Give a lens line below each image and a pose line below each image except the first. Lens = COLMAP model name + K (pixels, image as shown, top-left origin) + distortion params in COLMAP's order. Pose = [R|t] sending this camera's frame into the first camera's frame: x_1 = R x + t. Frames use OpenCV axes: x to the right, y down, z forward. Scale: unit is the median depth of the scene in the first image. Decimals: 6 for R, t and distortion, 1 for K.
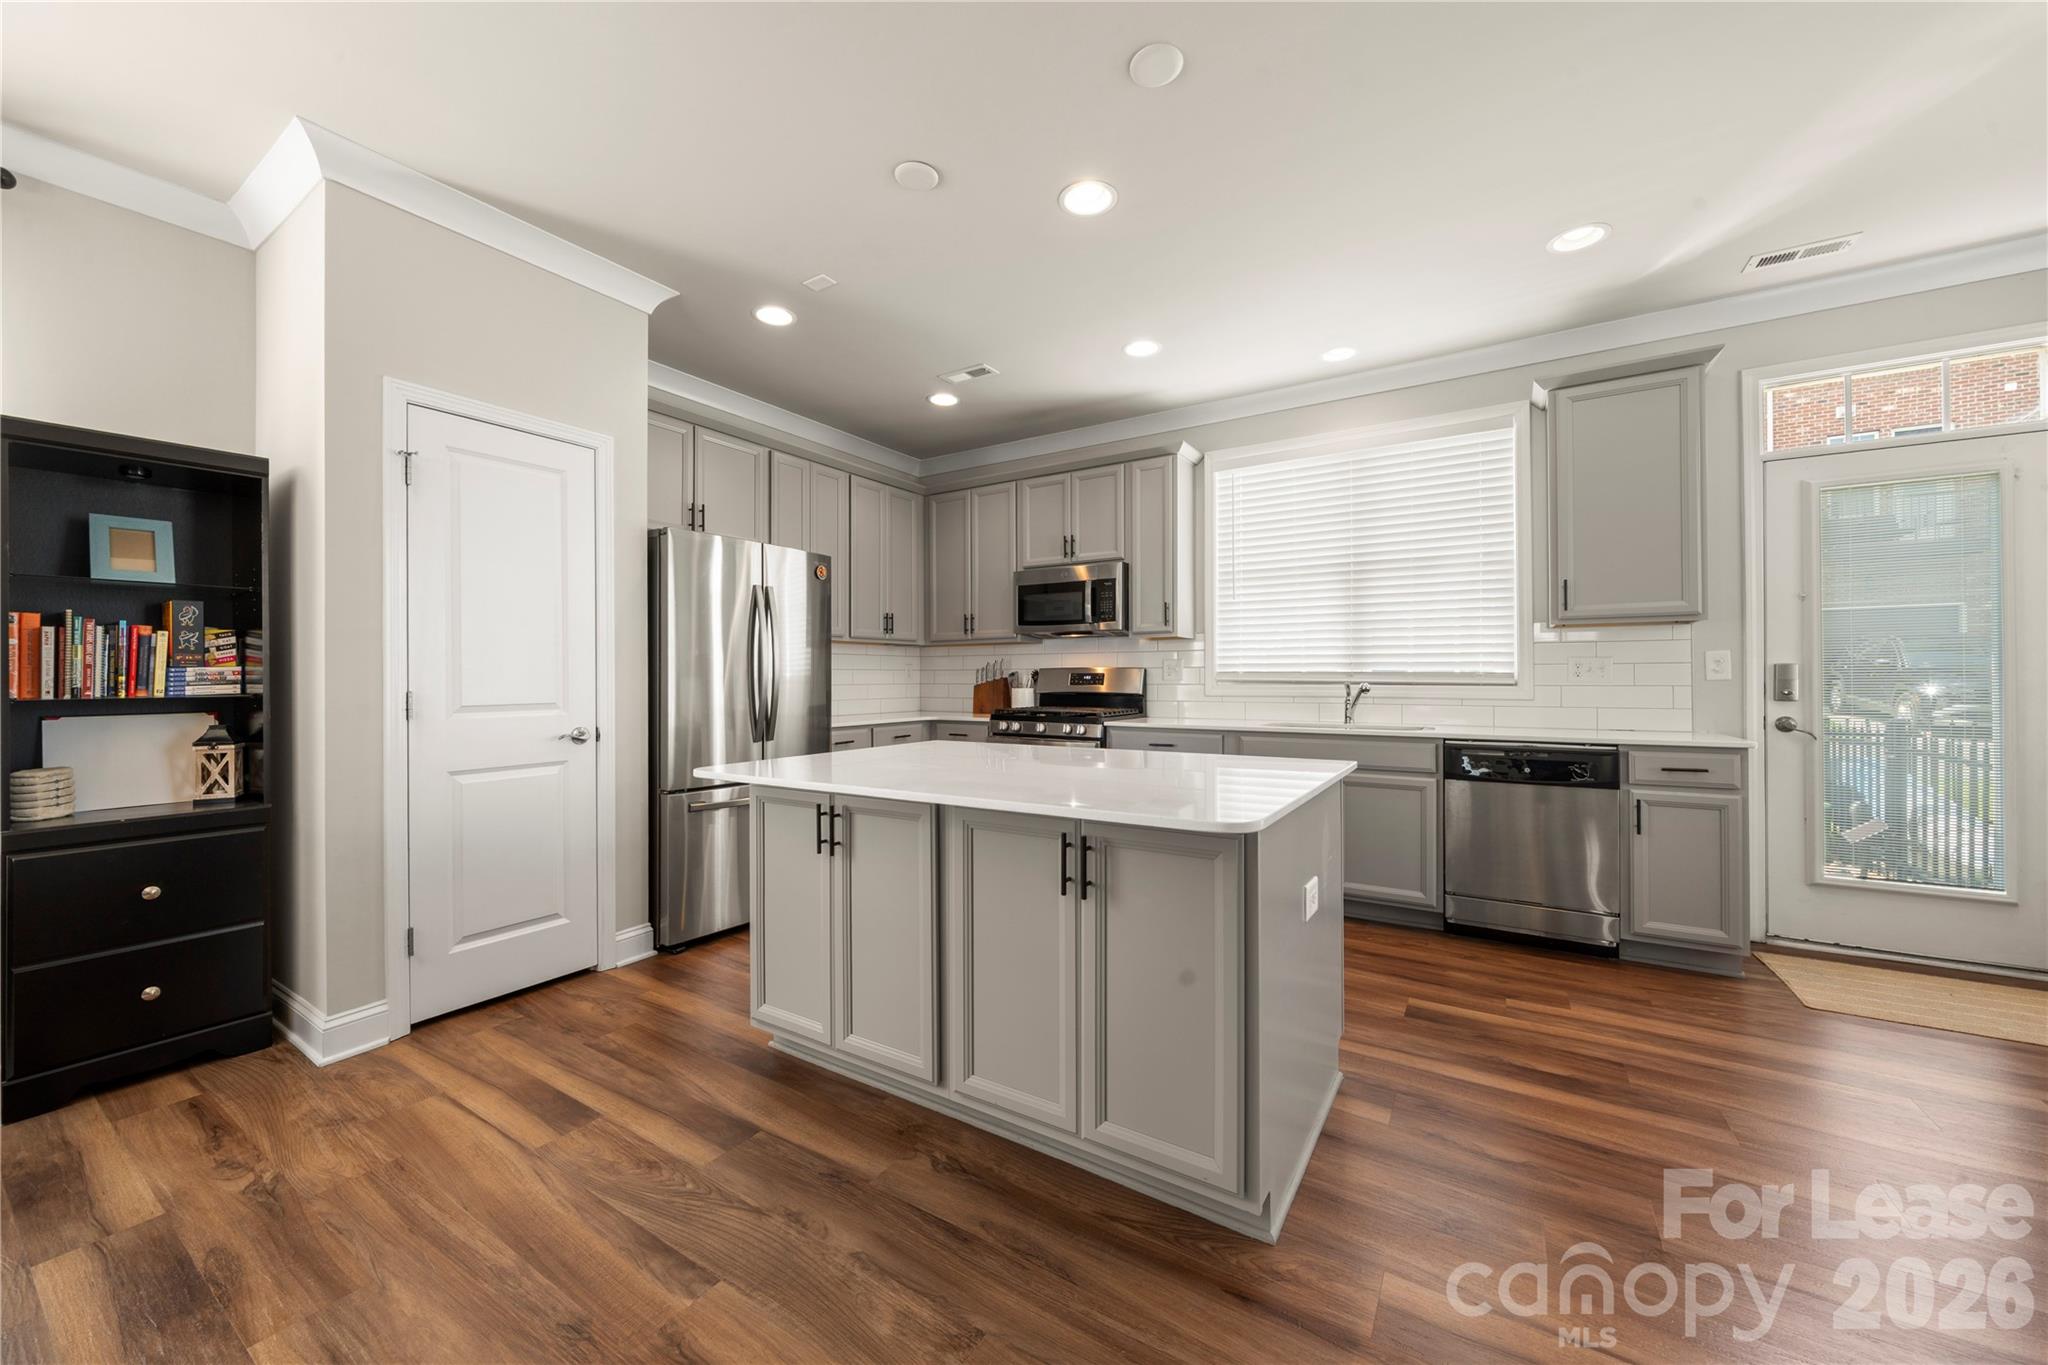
lens RADIAL K [[755.2, 0, 1010.1], [0, 755.2, 676.1], [0, 0, 1]] dist [-0.002578, -0.002643]
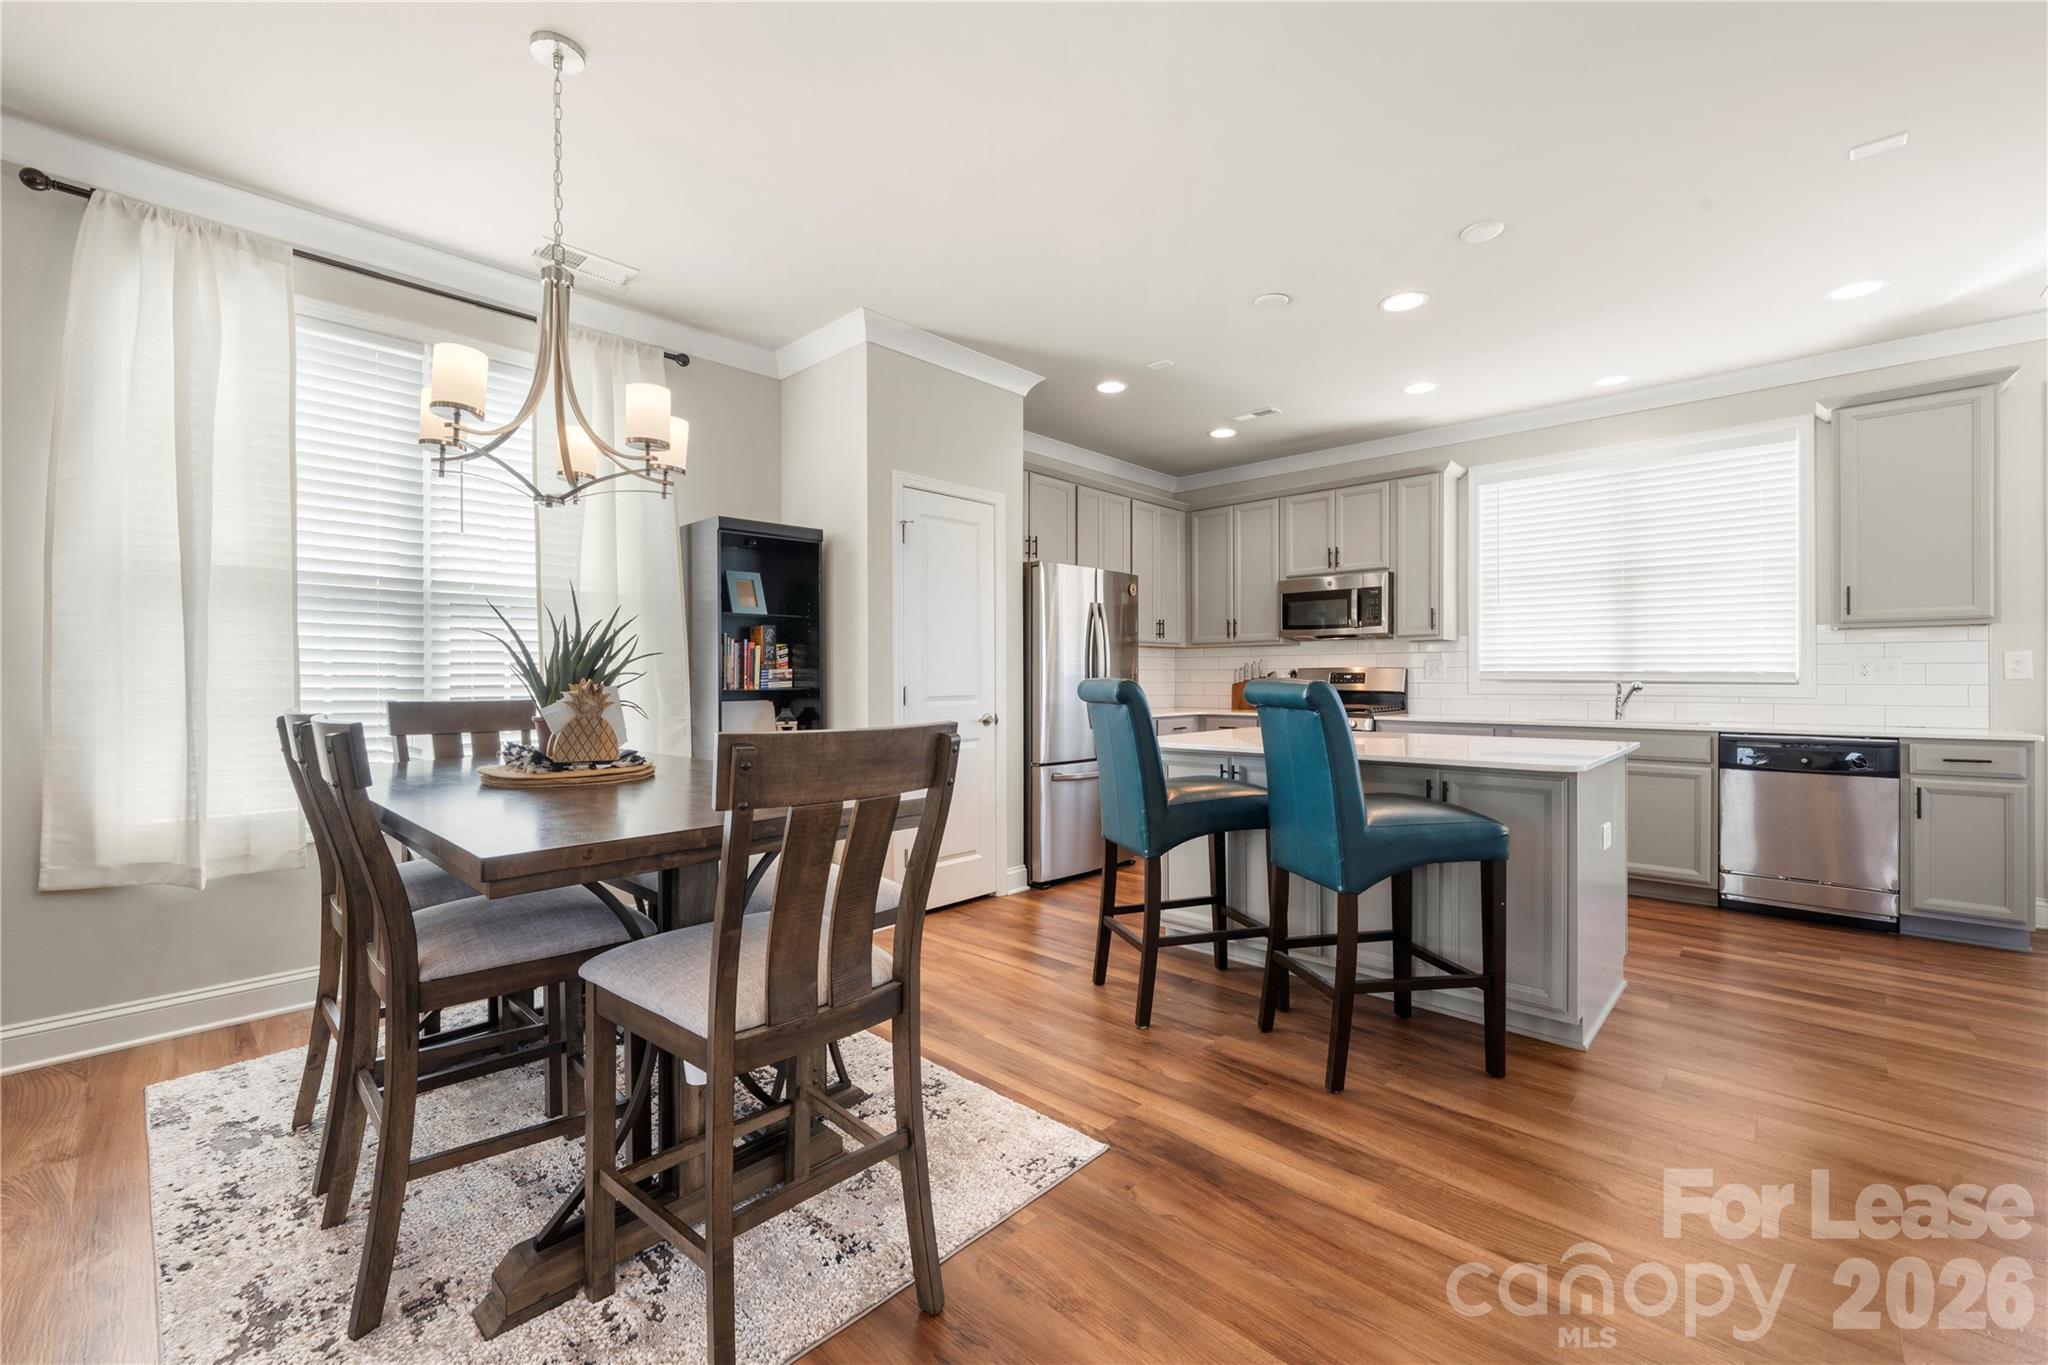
lens RADIAL K [[826.6, 0, 1017.5], [0, 826.6, 681.7], [0, 0, 1]] dist [-0.003759, 0.000147]
pose [[0.982389, 0.001474, -0.186844, -0.195982], [-0.000008, 0.999969, 0.007844, -0.000274], [0.186850, -0.007704, 0.982358, -0.354323]]
